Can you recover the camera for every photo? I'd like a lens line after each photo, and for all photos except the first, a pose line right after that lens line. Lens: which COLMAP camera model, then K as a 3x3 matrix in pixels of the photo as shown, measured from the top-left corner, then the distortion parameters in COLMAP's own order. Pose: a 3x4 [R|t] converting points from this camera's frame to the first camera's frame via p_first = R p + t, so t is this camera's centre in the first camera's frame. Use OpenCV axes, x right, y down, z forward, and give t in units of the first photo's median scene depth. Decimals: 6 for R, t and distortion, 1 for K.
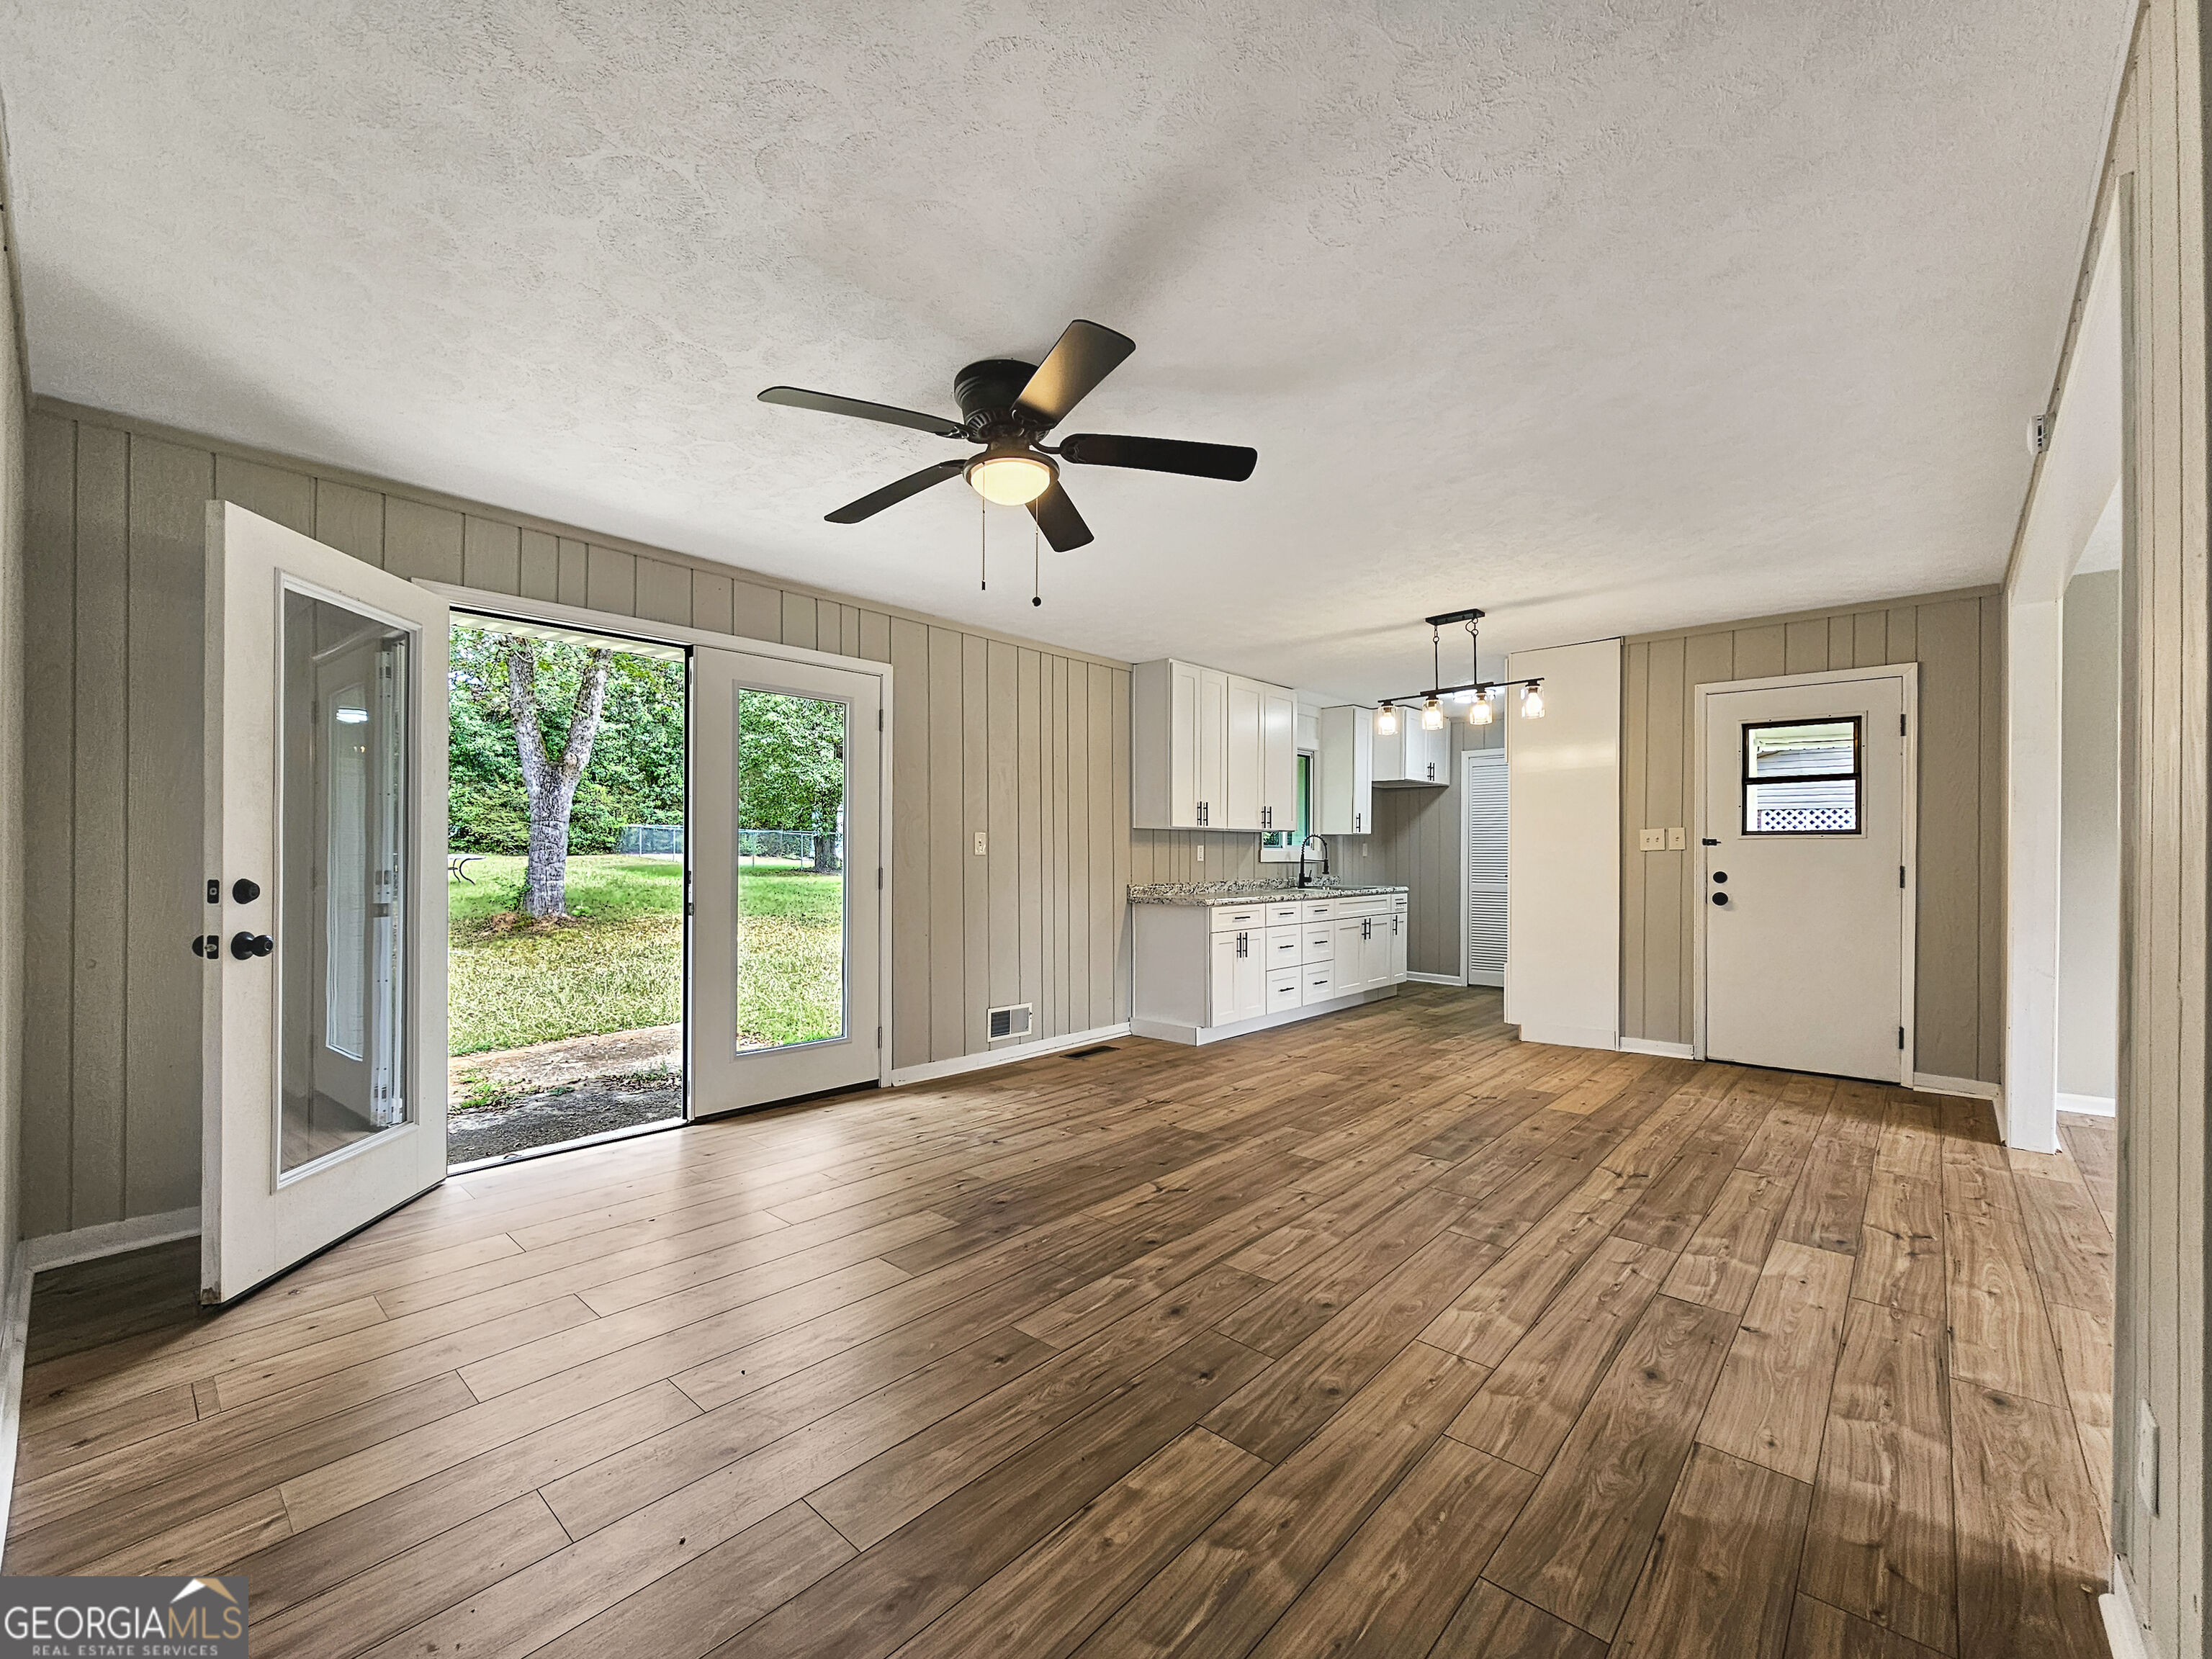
lens RADIAL K [[919.8, 0, 1095.2], [0, 919.8, 817.4], [0, 0, 1]] dist [-0.002775, -0.000598]
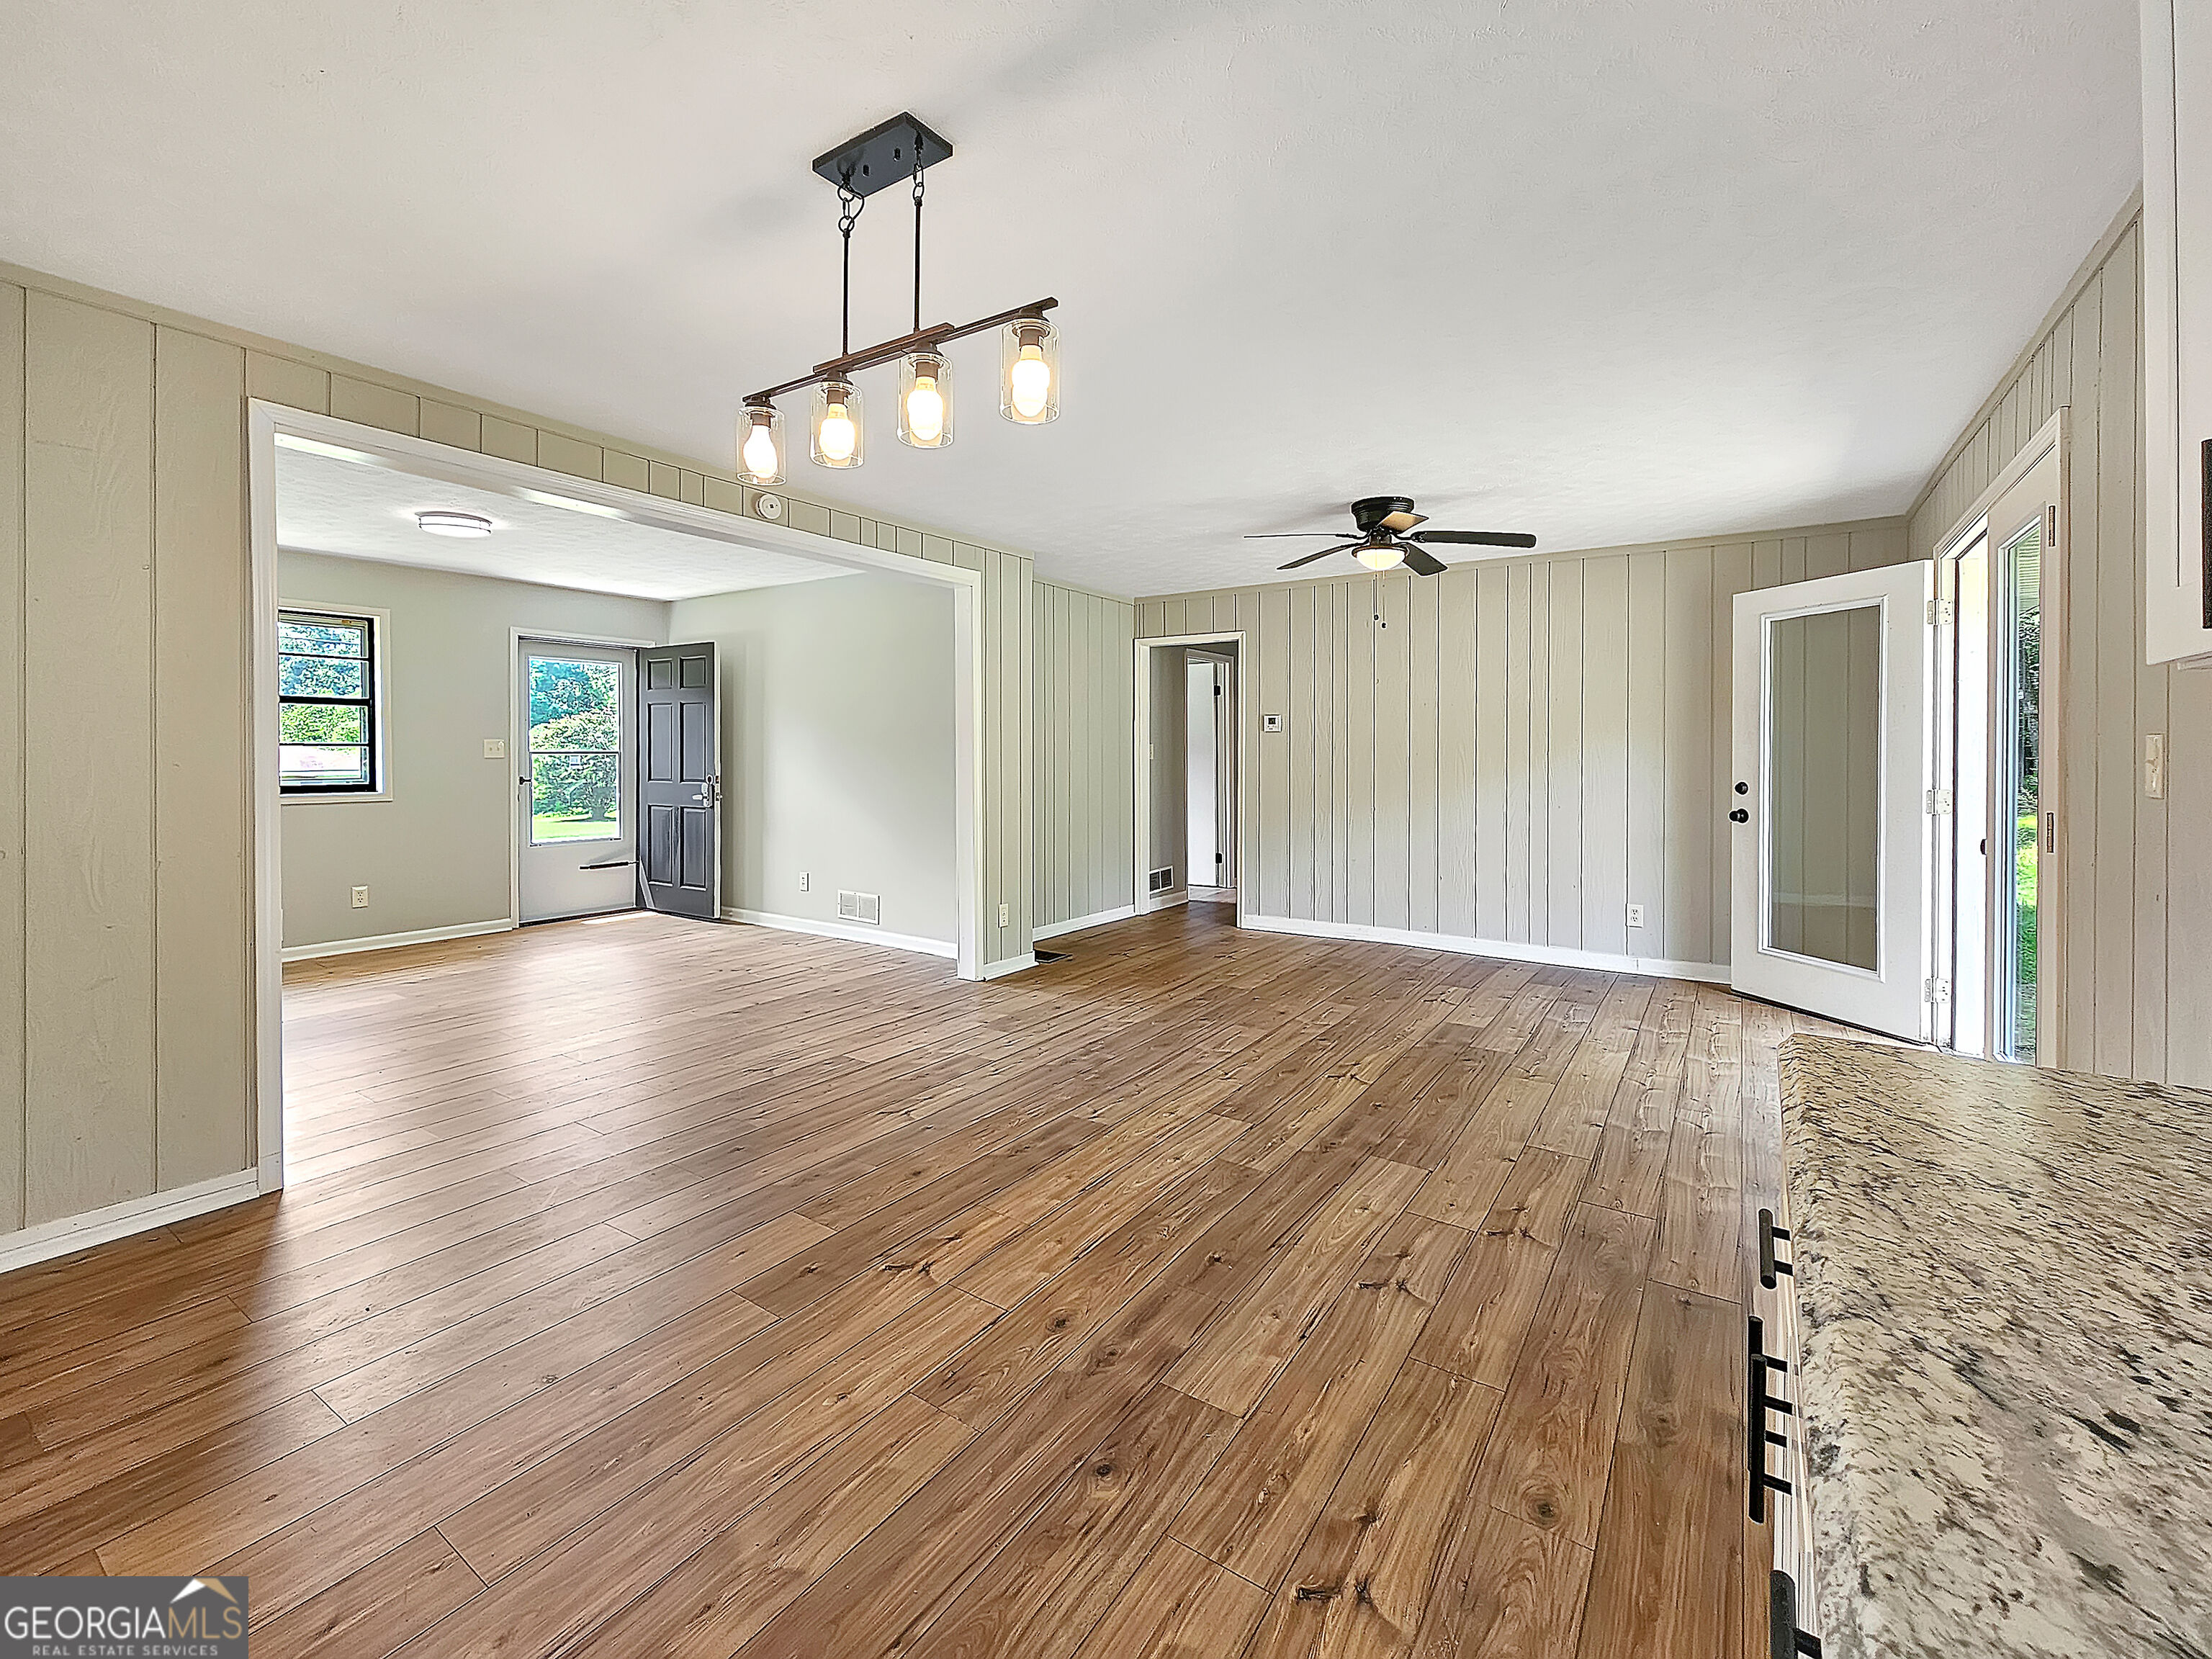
lens RADIAL K [[919.8, 0, 1095.2], [0, 919.8, 817.4], [0, 0, 1]] dist [-0.002775, -0.000598]
pose [[-0.990198, 0.008331, -0.139422, 0.371737], [0.004045, 0.999511, 0.030994, 0.039959], [0.139612, 0.030126, -0.989748, 1.435761]]
